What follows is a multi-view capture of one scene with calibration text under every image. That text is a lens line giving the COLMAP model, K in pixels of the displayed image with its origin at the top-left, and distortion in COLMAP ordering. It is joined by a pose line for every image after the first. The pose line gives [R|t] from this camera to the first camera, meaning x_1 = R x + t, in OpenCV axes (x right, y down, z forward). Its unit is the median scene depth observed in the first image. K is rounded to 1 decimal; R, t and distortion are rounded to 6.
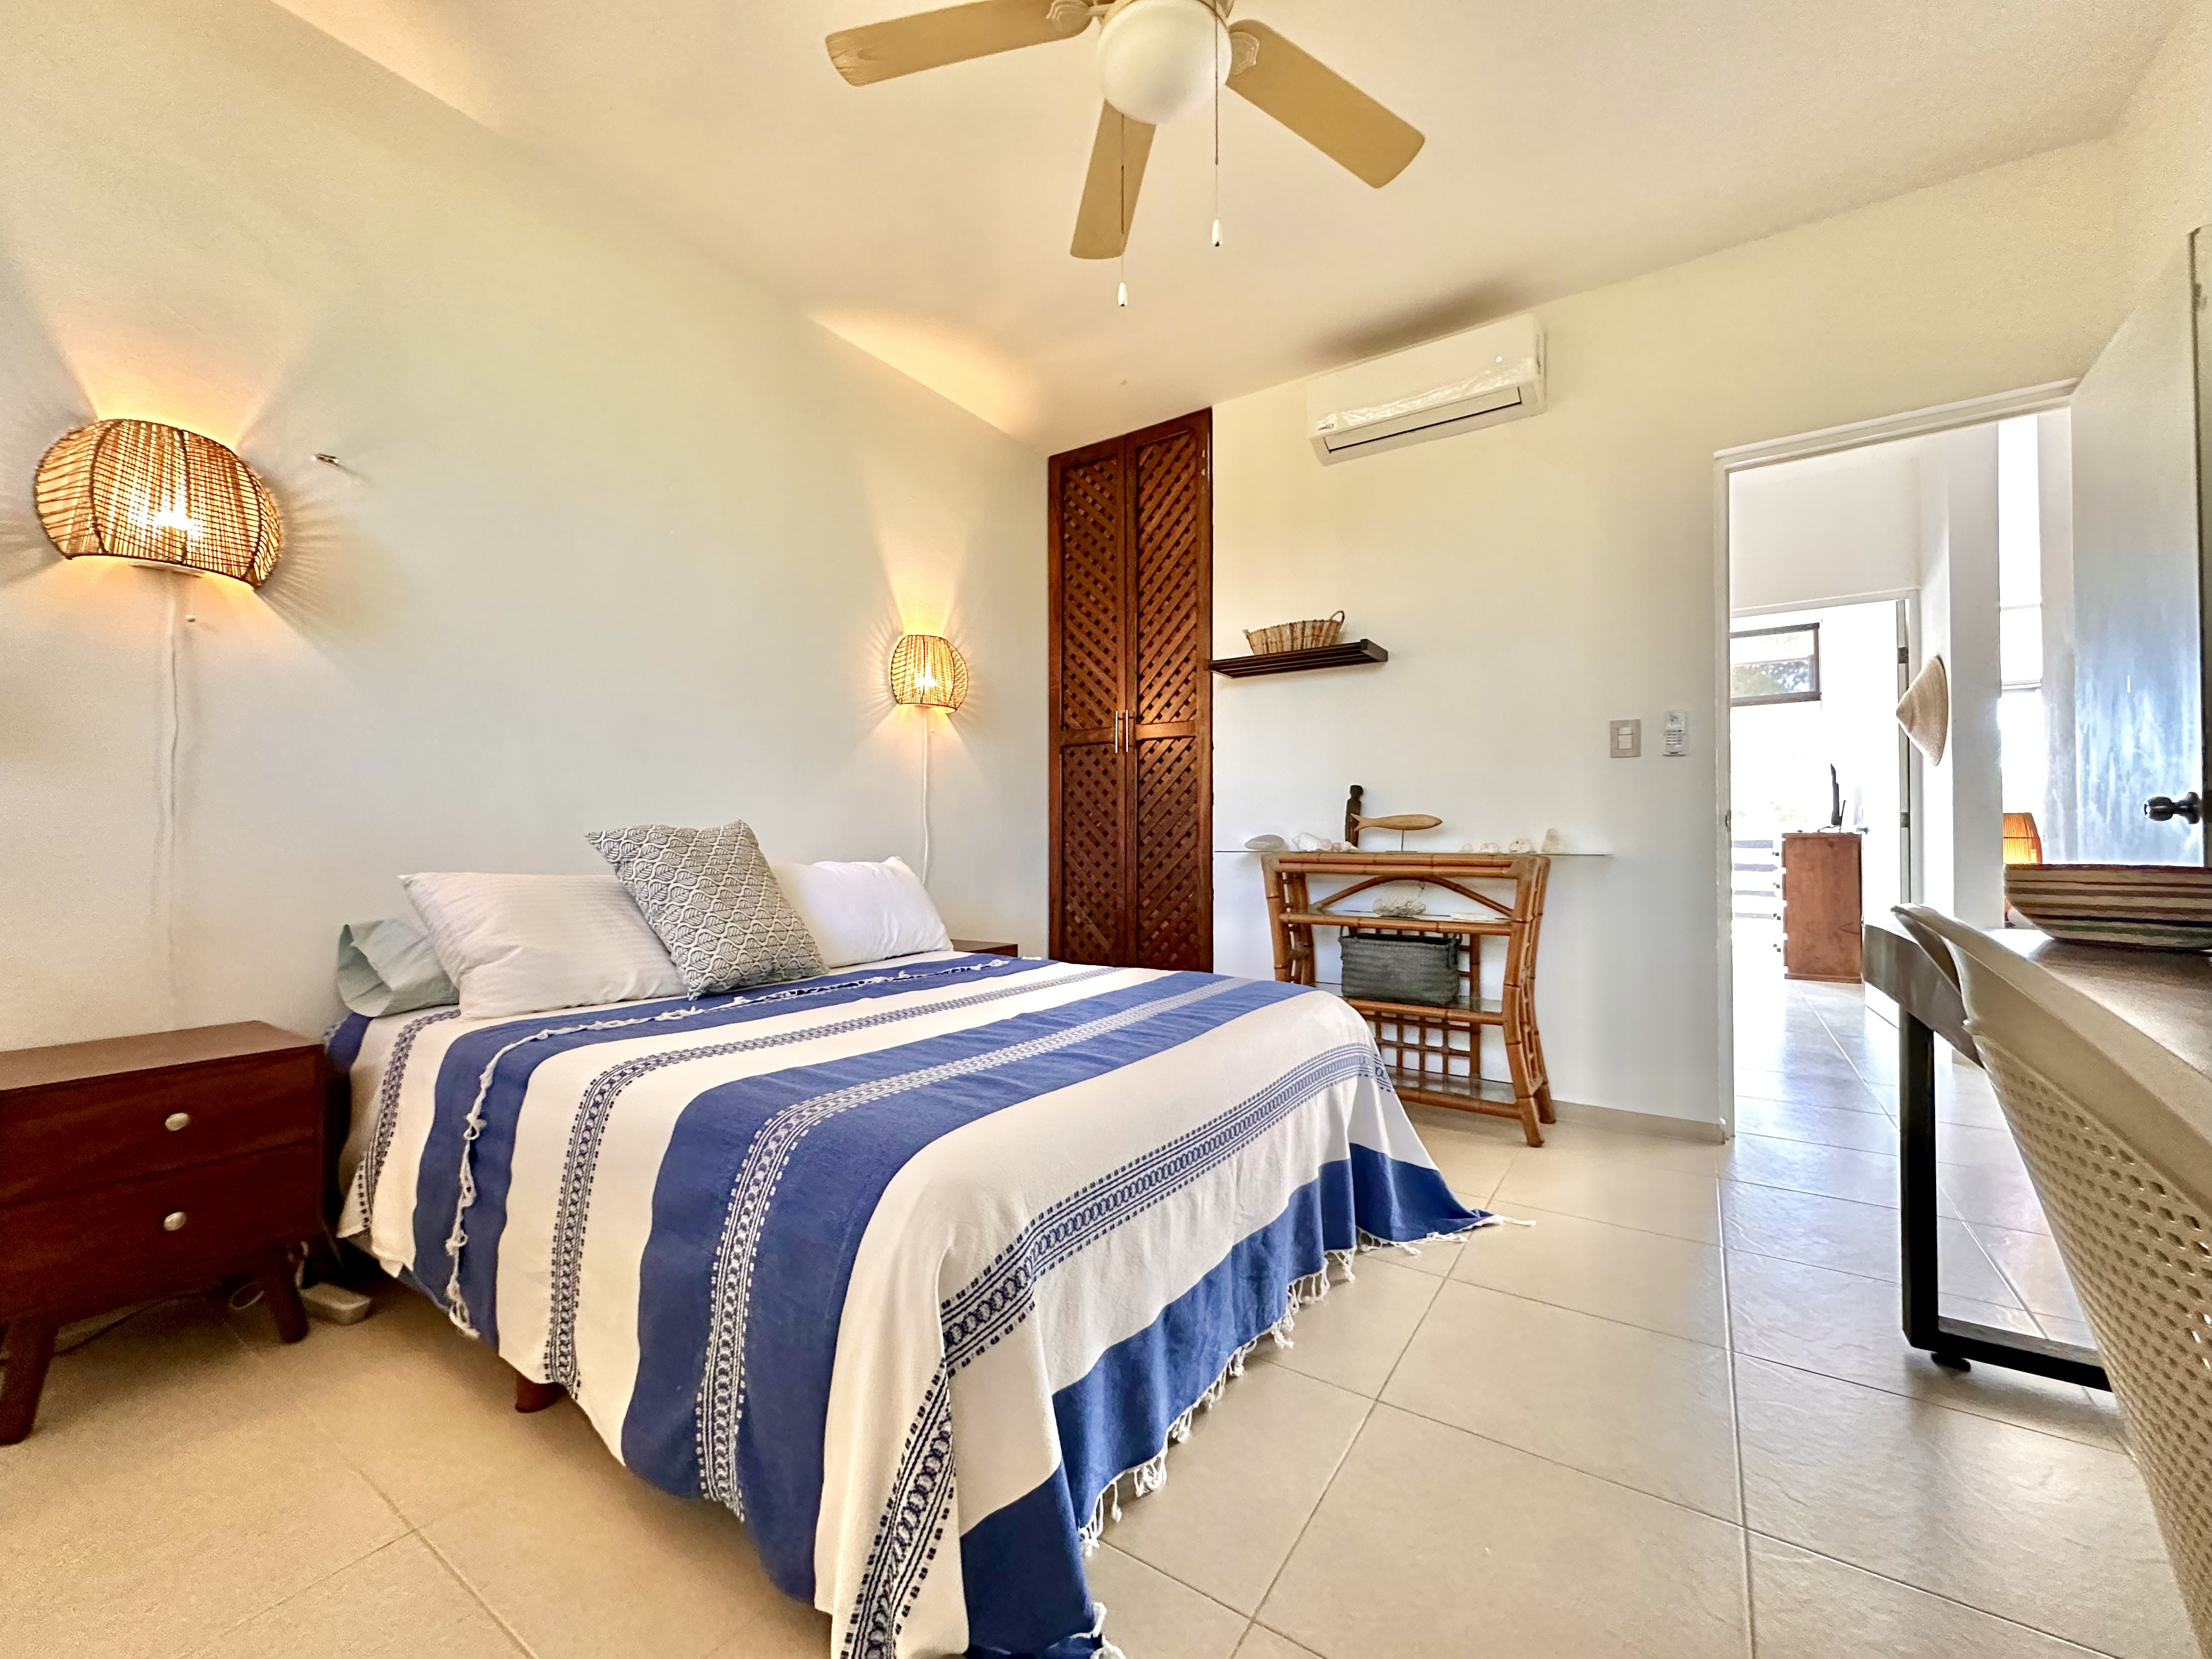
lens RADIAL K [[881.9, 0, 1106.0], [0, 881.9, 829.5], [0, 0, 1]] dist [-0.003236, 0.000330]
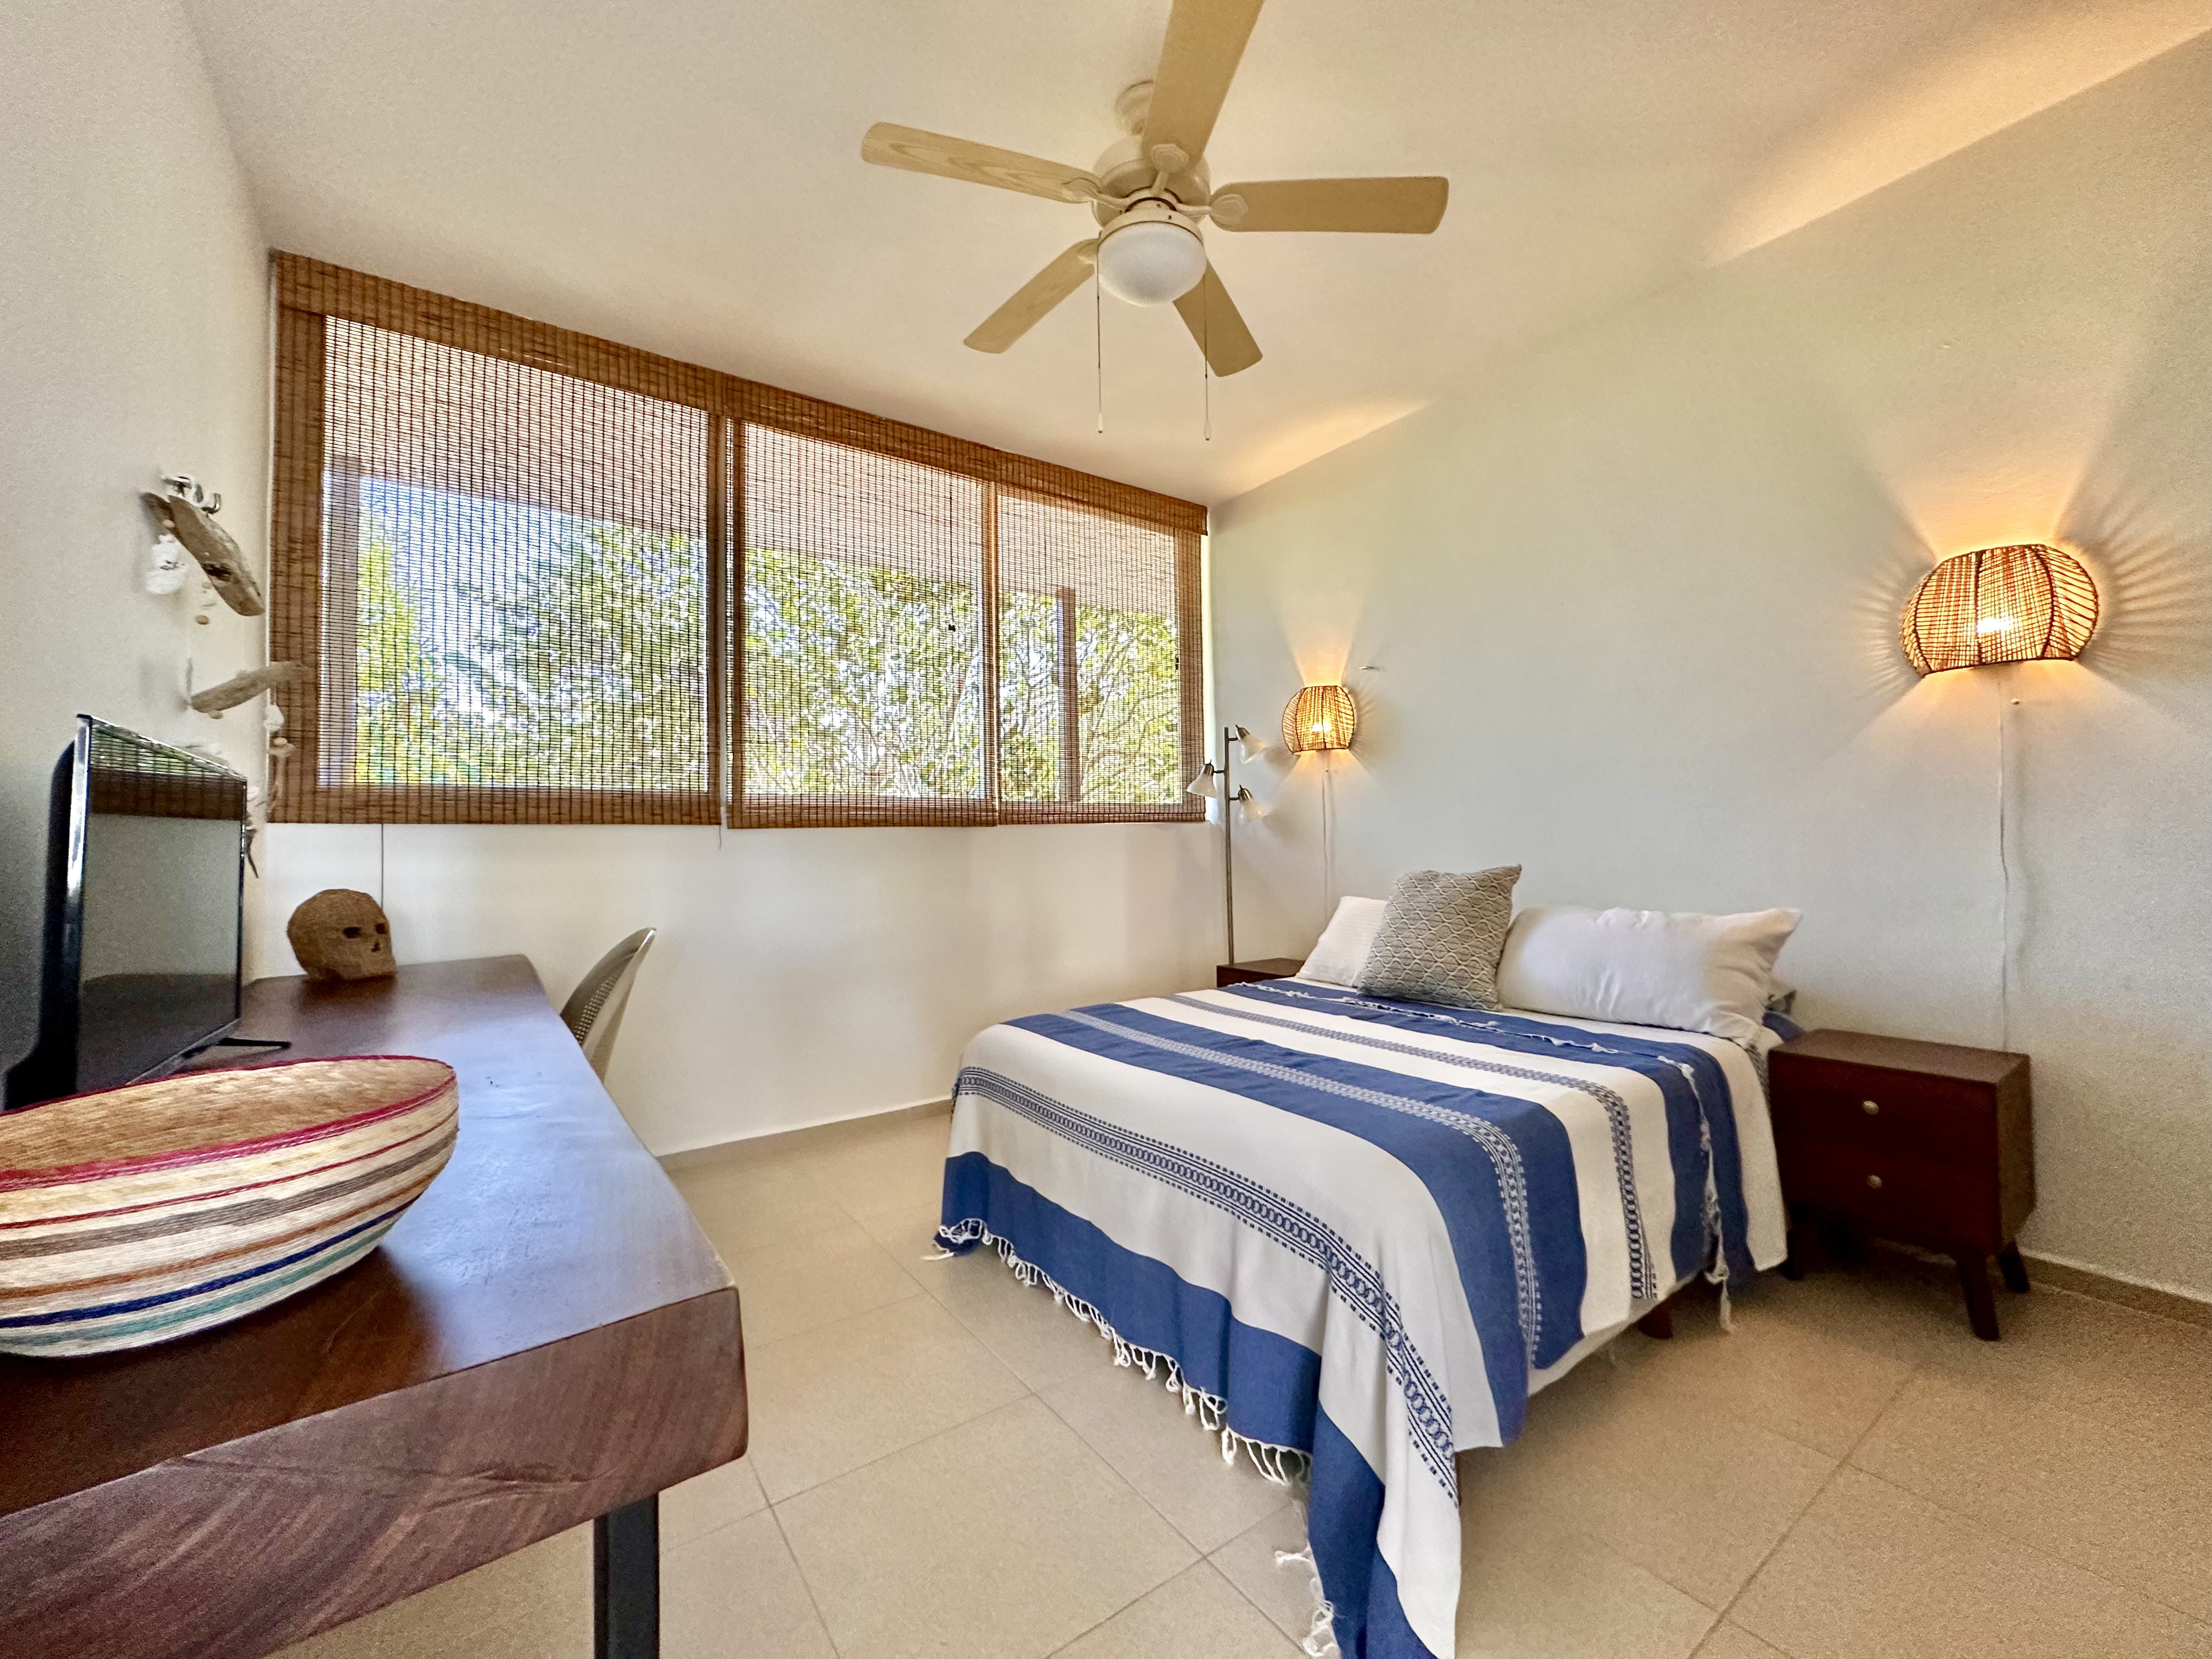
lens RADIAL K [[881.9, 0, 1106.0], [0, 881.9, 829.5], [0, 0, 1]] dist [-0.003236, 0.000330]
pose [[-0.351487, -0.028442, -0.935761, 0.922286], [0.017488, 0.999165, -0.036937, -0.027948], [0.936030, -0.029347, -0.350696, 1.037409]]
